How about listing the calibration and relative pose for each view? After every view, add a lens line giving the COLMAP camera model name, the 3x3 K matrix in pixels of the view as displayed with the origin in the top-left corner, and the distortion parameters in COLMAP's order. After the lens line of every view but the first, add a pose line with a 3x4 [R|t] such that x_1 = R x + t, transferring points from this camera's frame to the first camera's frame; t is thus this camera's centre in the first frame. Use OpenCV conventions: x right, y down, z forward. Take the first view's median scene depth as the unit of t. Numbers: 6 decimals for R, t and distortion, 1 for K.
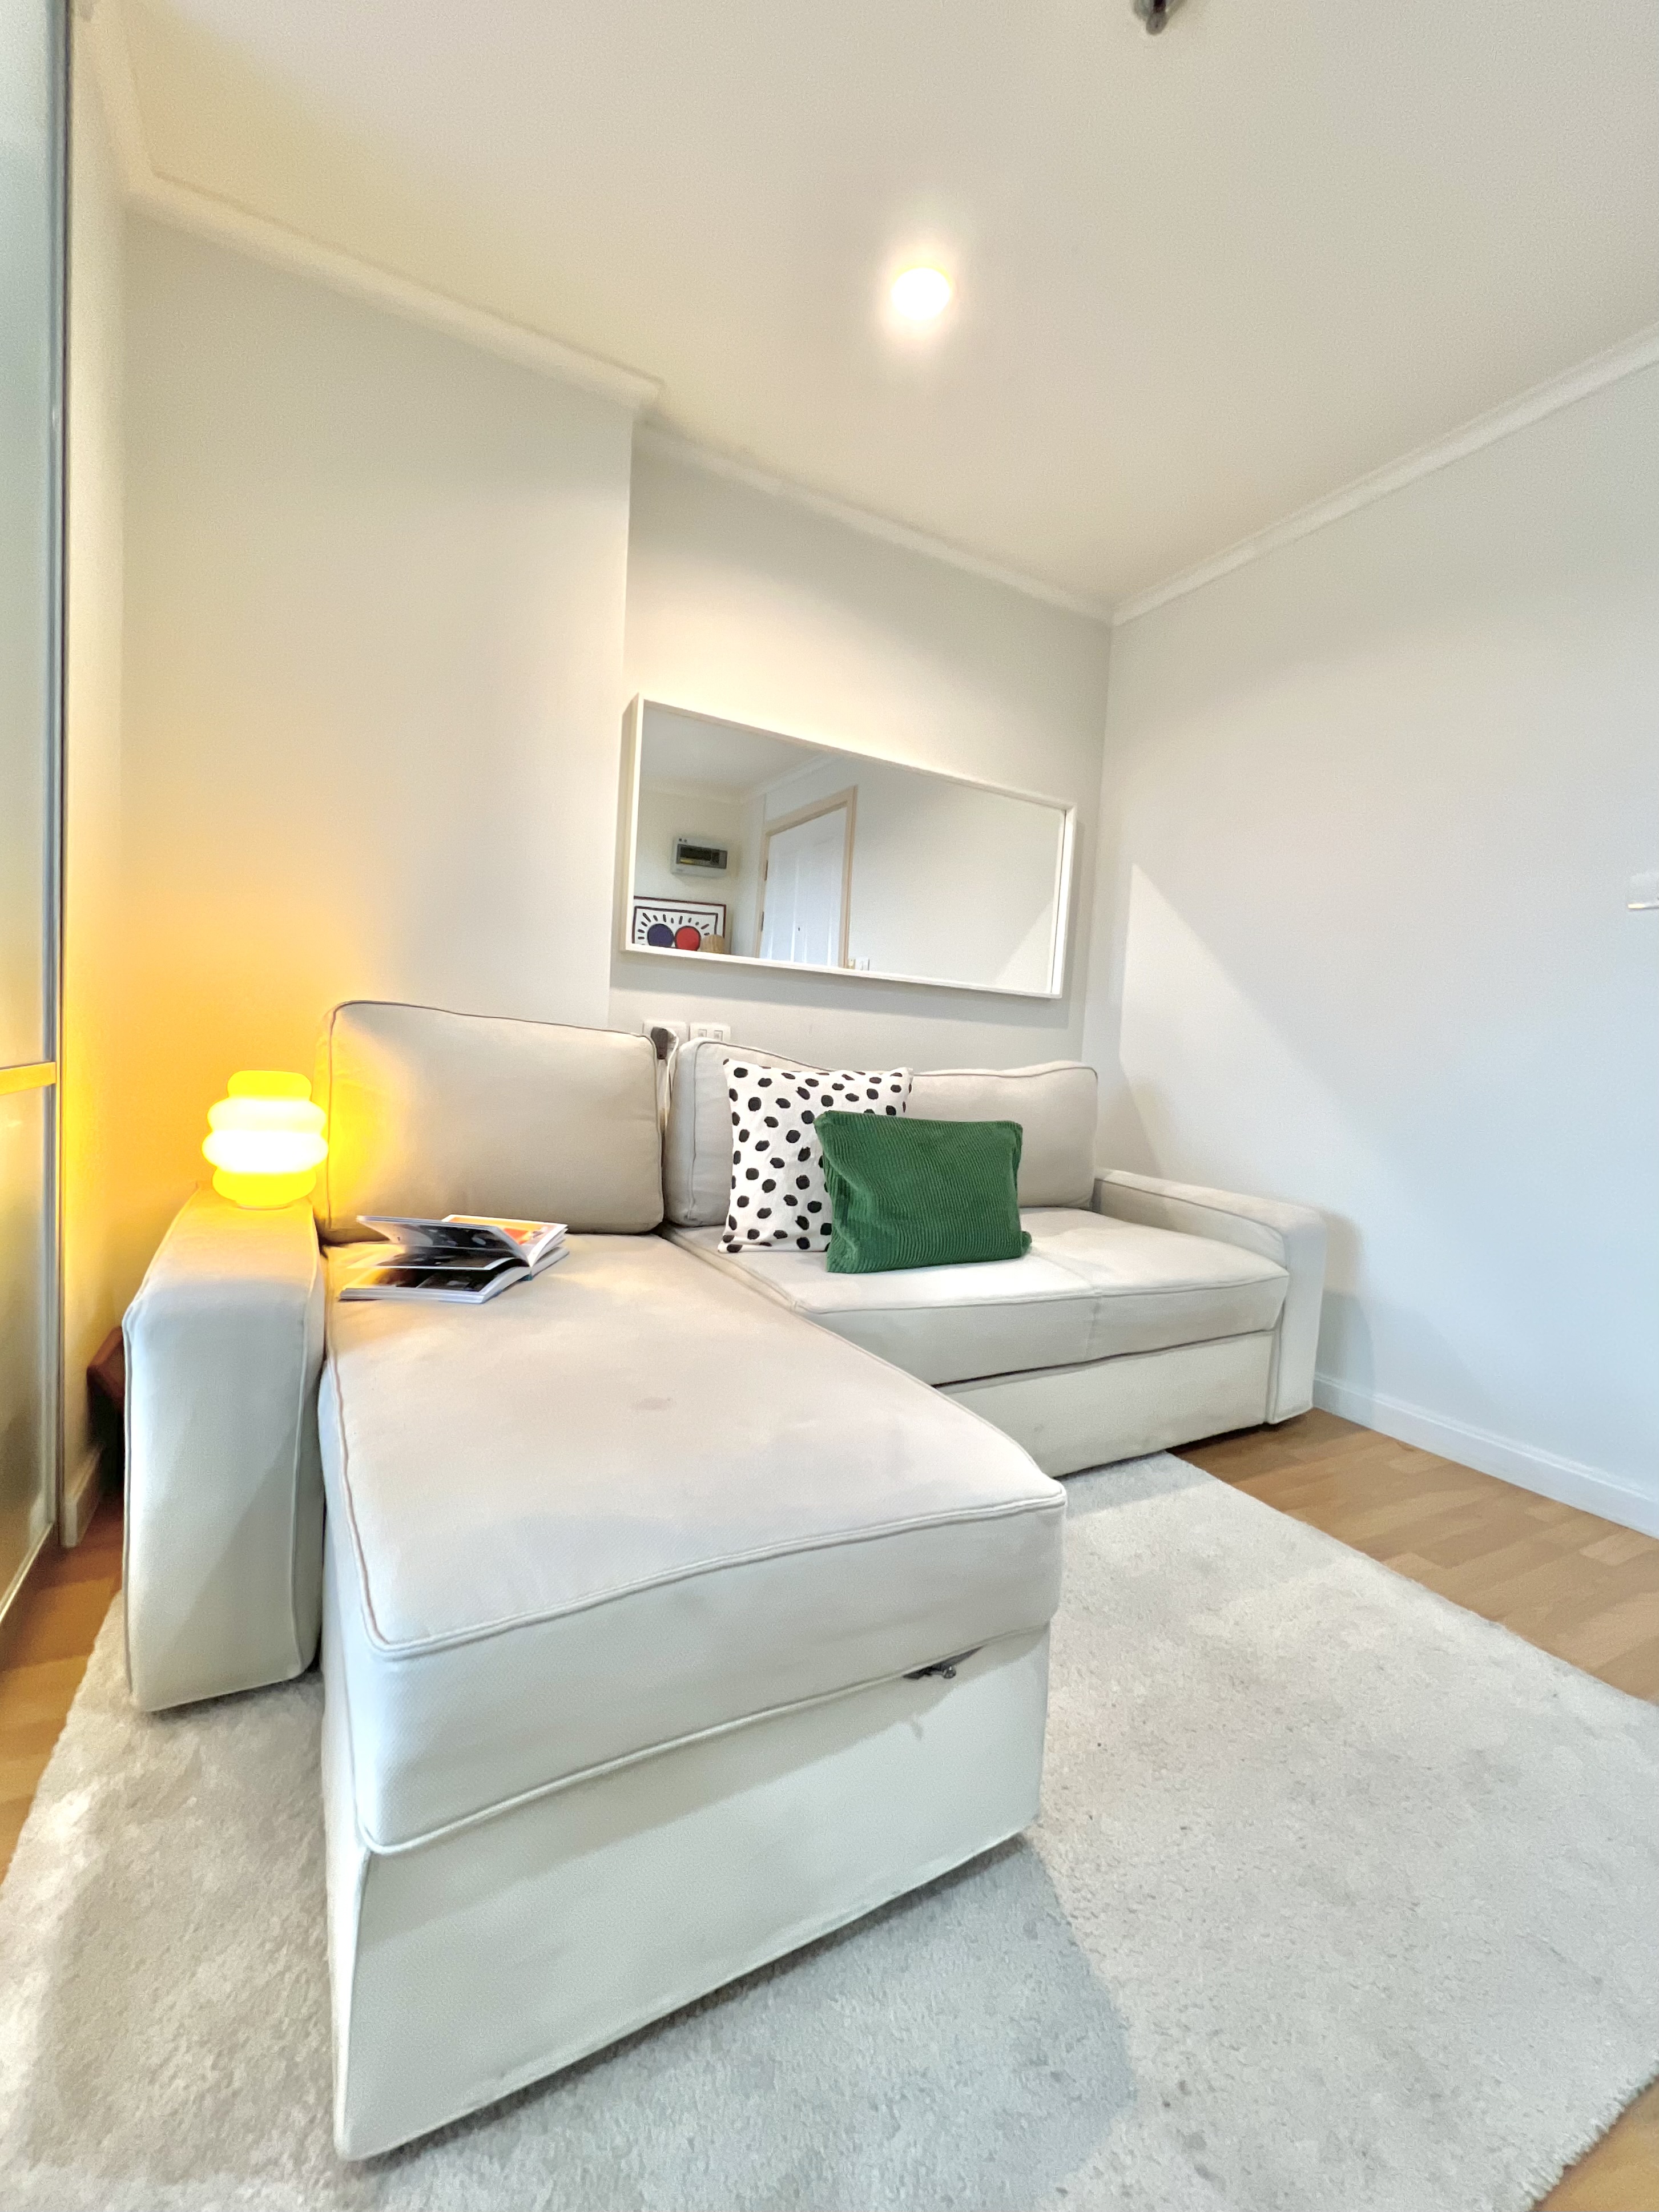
lens RADIAL K [[918.6, 0, 825.8], [0, 918.6, 1109.5], [0, 0, 1]] dist [-0.000361, 0.000424]
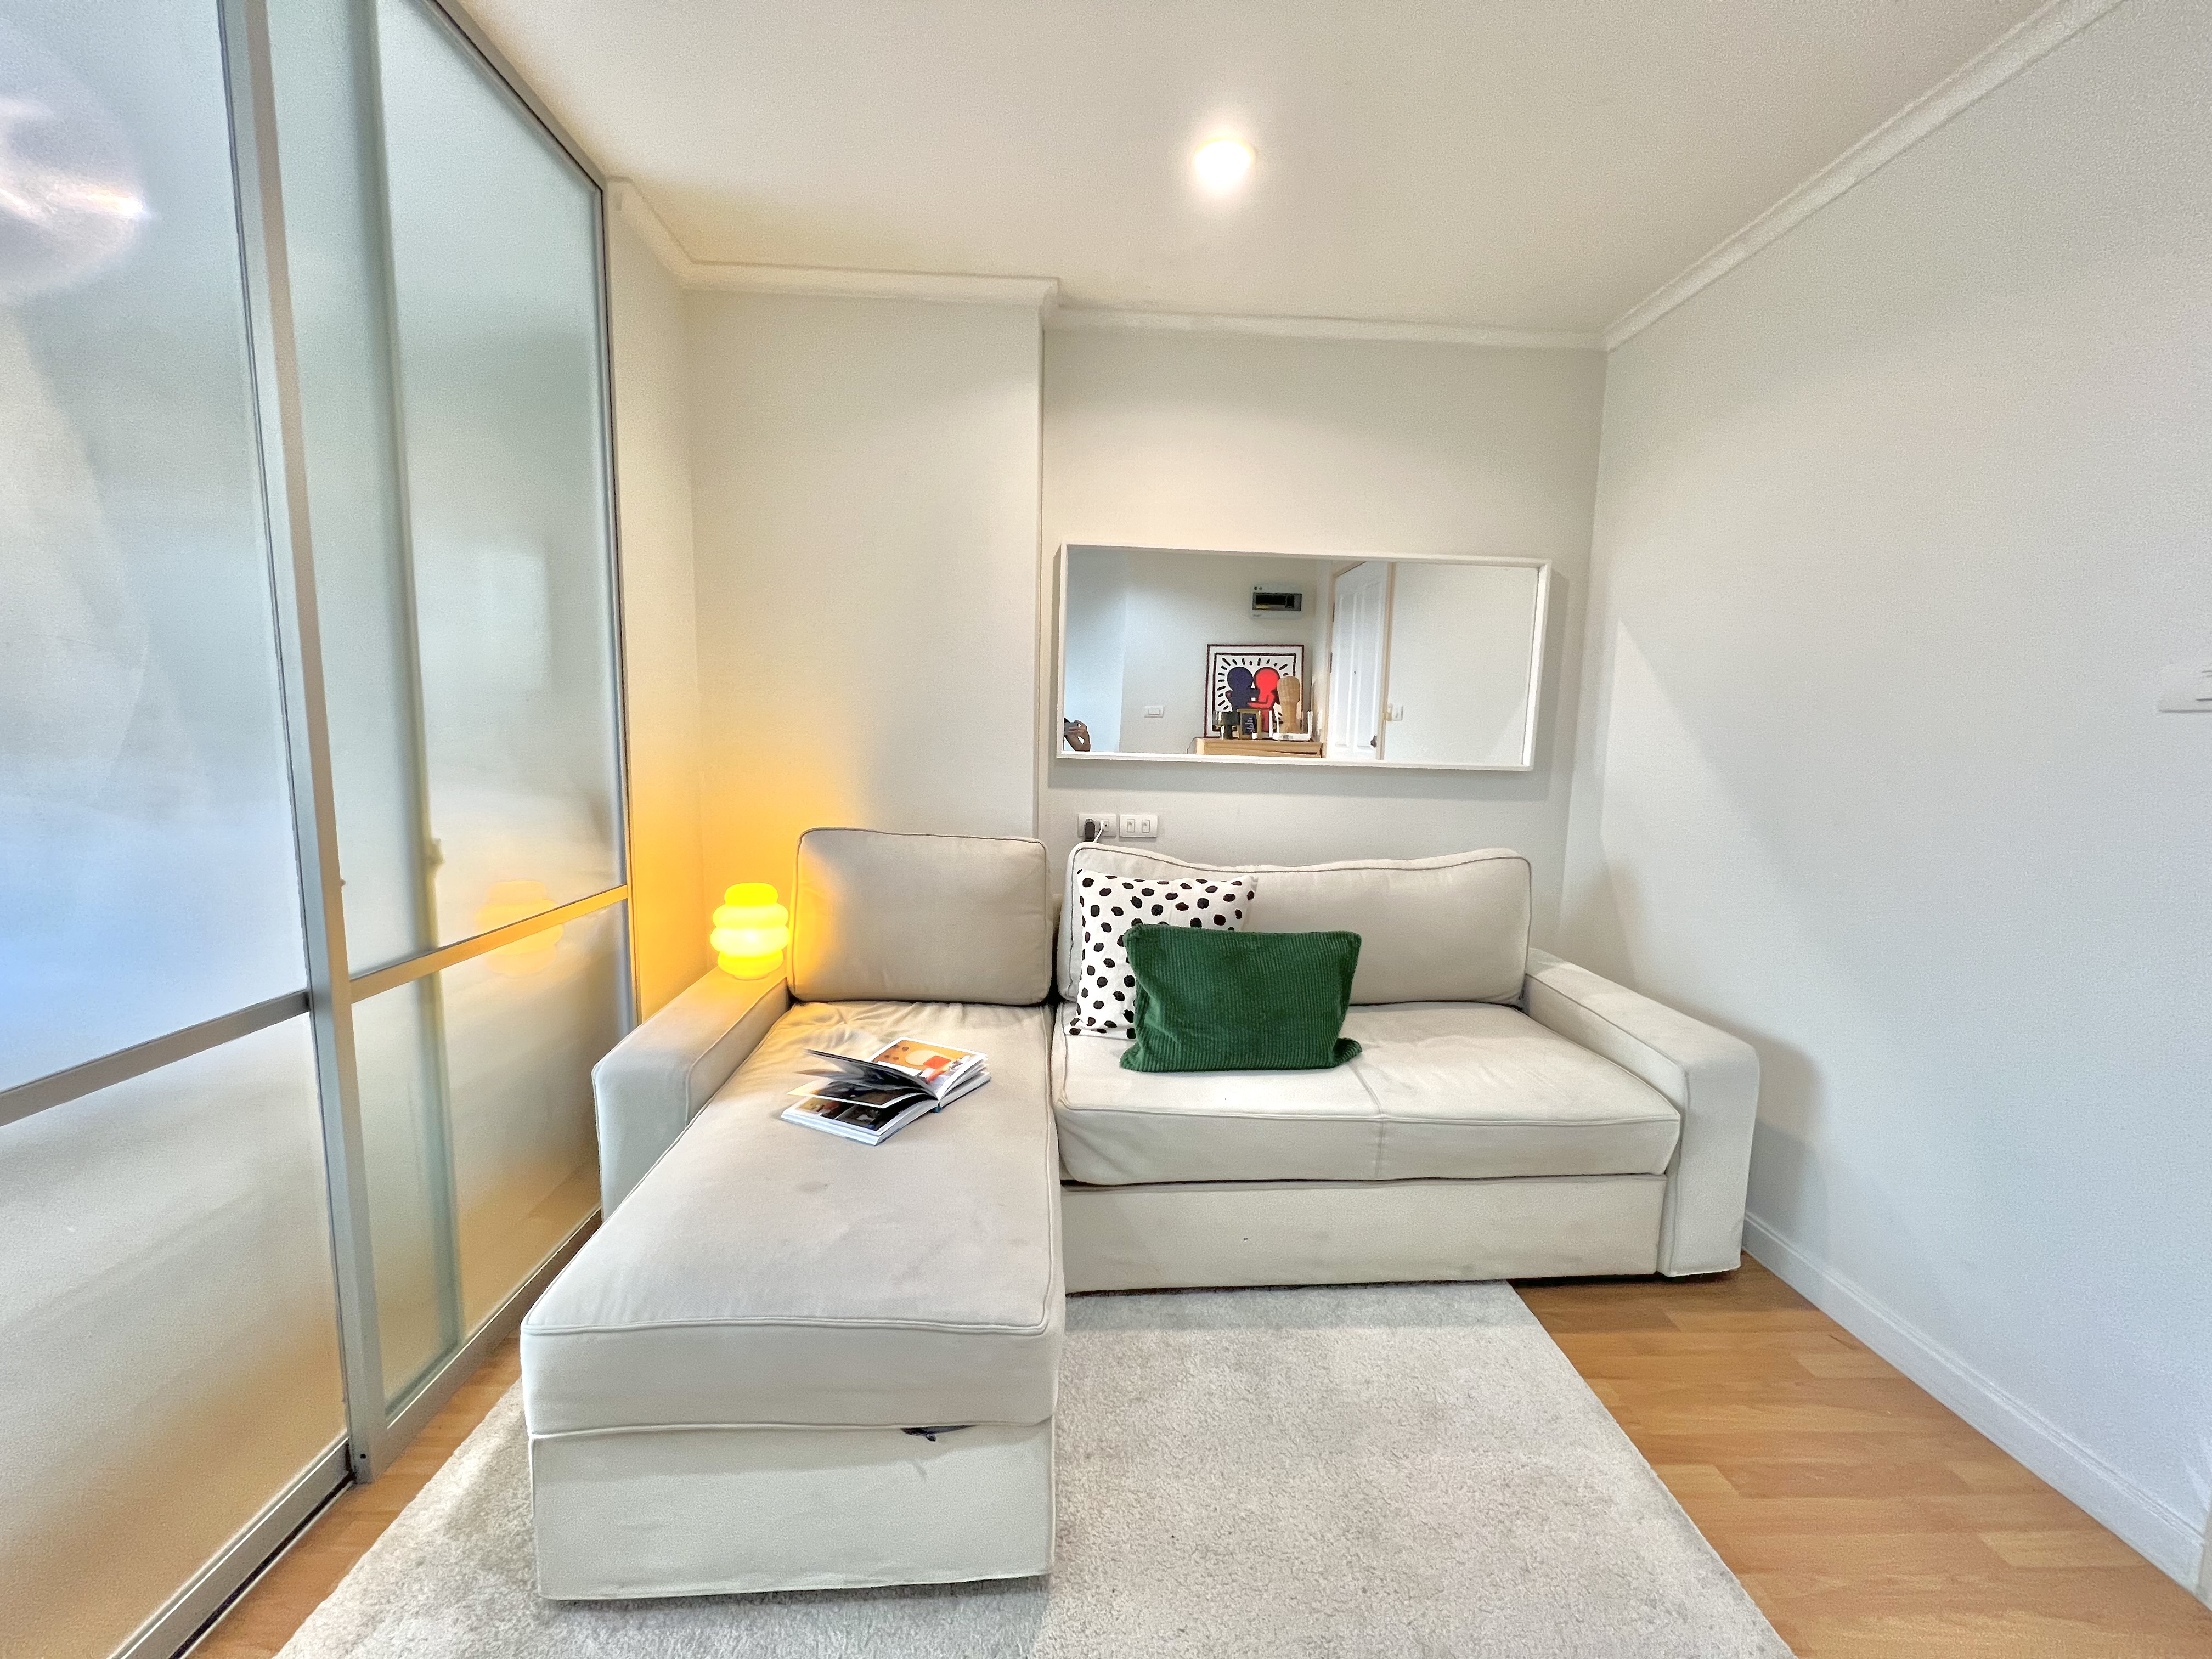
lens RADIAL K [[882.5, 0, 1105.7], [0, 882.5, 834.4], [0, 0, 1]] dist [-0.001905, 0.000621]
pose [[0.897514, 0.016107, -0.440691, 0.432454], [0.000939, 0.999261, 0.038433, -0.147723], [0.440984, -0.034908, 0.896836, -0.003574]]
